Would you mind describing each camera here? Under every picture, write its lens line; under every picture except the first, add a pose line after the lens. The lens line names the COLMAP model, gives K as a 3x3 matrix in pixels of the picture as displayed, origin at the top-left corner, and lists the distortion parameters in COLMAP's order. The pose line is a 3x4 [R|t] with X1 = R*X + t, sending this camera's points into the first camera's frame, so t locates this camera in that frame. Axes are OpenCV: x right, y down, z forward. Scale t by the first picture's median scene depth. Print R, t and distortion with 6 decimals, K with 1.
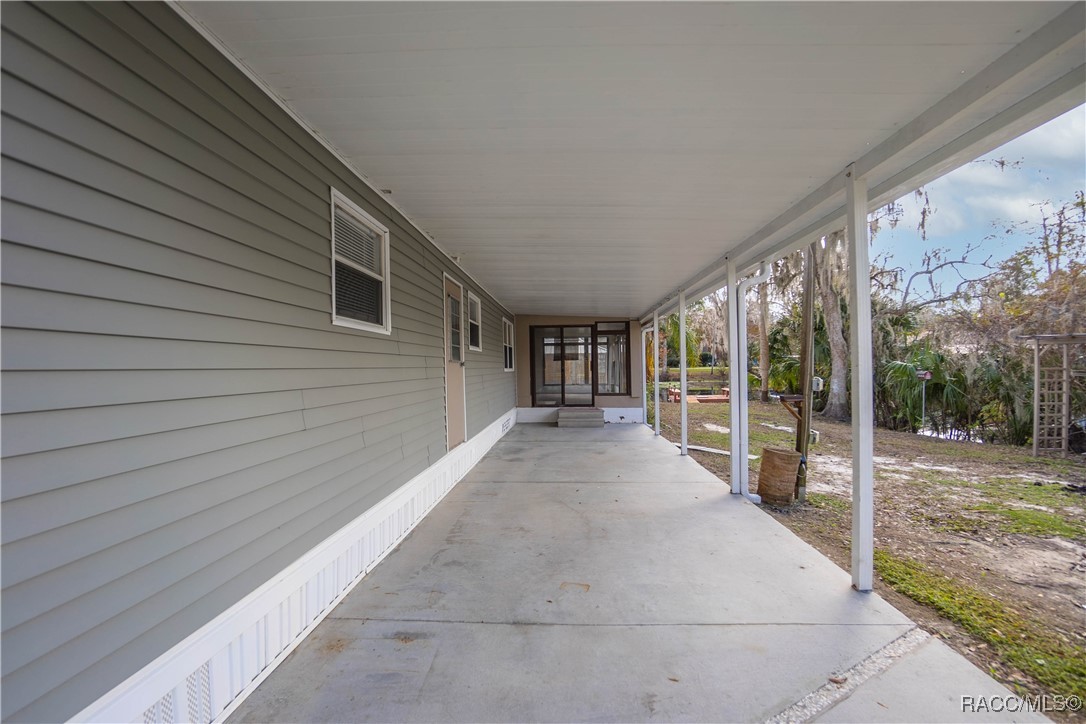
lens RADIAL K [[487.3, 0, 540.8], [0, 487.3, 368.5], [0, 0, 1]] dist [-0.046040, 0.017975]
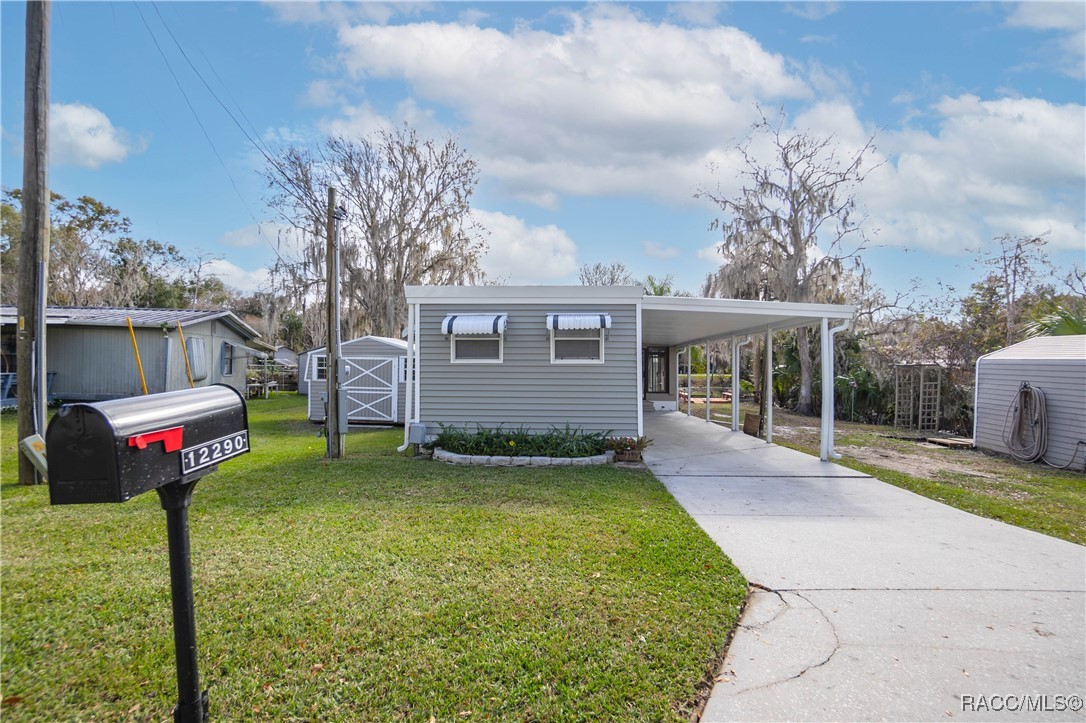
lens RADIAL K [[487.3, 0, 540.8], [0, 487.3, 368.0], [0, 0, 1]] dist [-0.046040, 0.017975]
pose [[0.999781, 0.020738, 0.002700, -0.177136], [-0.020719, 0.999761, -0.007007, -0.005900], [-0.002844, 0.006949, 0.999972, -0.436619]]
